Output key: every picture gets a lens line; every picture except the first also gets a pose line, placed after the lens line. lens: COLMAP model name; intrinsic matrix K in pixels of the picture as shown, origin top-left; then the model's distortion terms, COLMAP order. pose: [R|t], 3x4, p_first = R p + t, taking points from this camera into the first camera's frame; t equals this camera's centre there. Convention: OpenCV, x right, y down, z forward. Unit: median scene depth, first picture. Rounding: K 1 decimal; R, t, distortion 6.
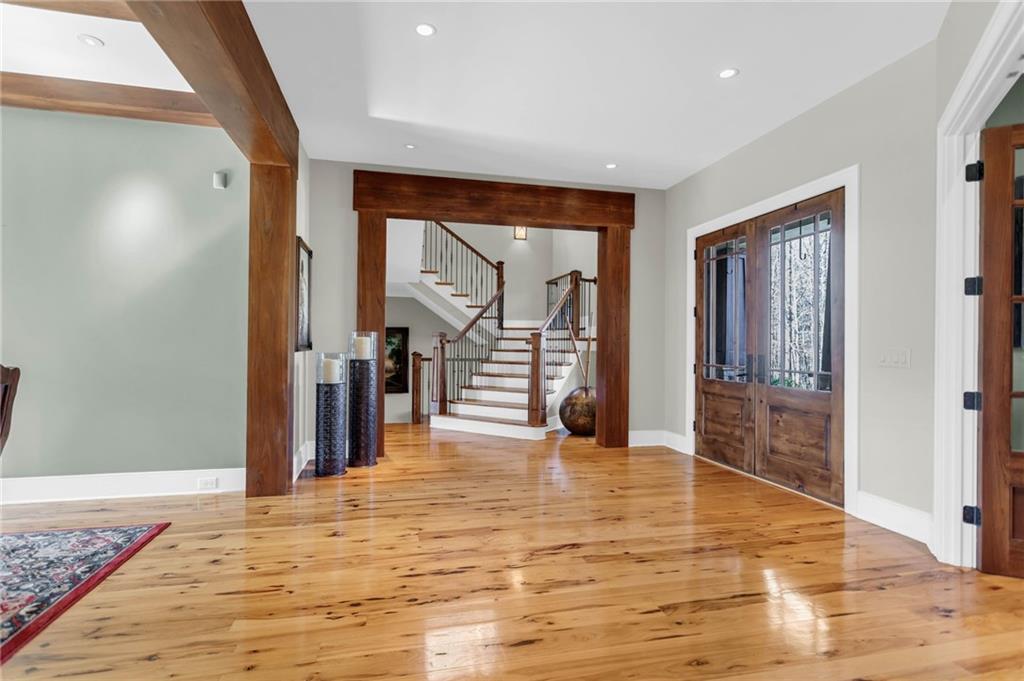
lens RADIAL K [[495.7, 0, 517.4], [0, 495.7, 341.4], [0, 0, 1]] dist [0.002329, 0.001212]
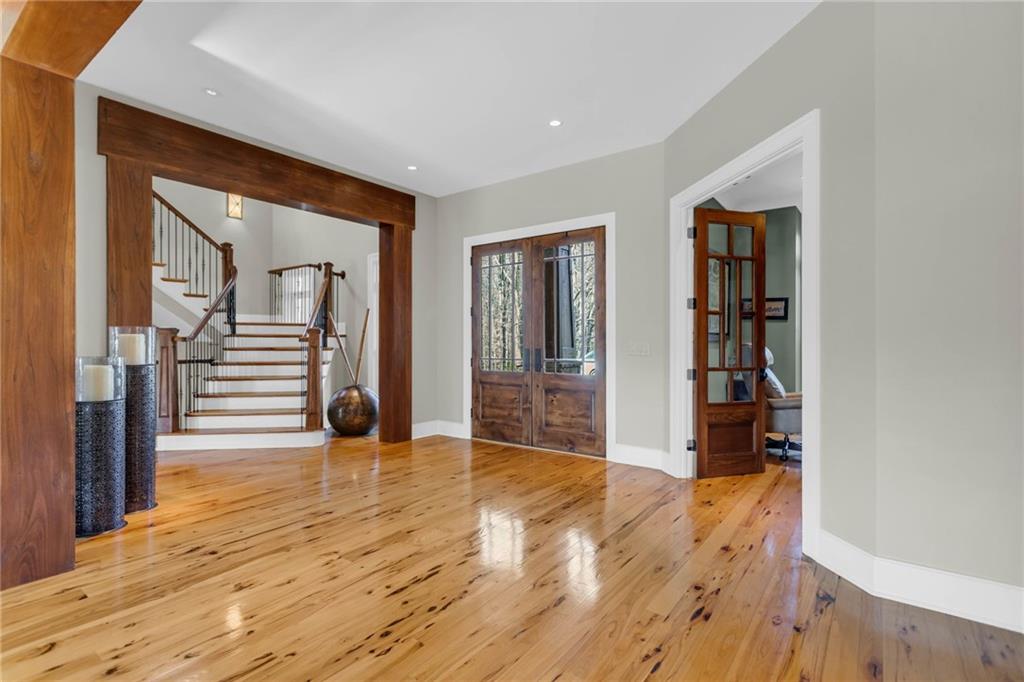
lens RADIAL K [[495.7, 0, 517.4], [0, 495.7, 341.9], [0, 0, 1]] dist [0.002329, 0.001212]
pose [[0.767926, -0.008757, 0.640478, -0.325048], [0.003262, 0.999947, 0.009761, -0.002284], [-0.640530, -0.005407, 0.767914, 0.074016]]
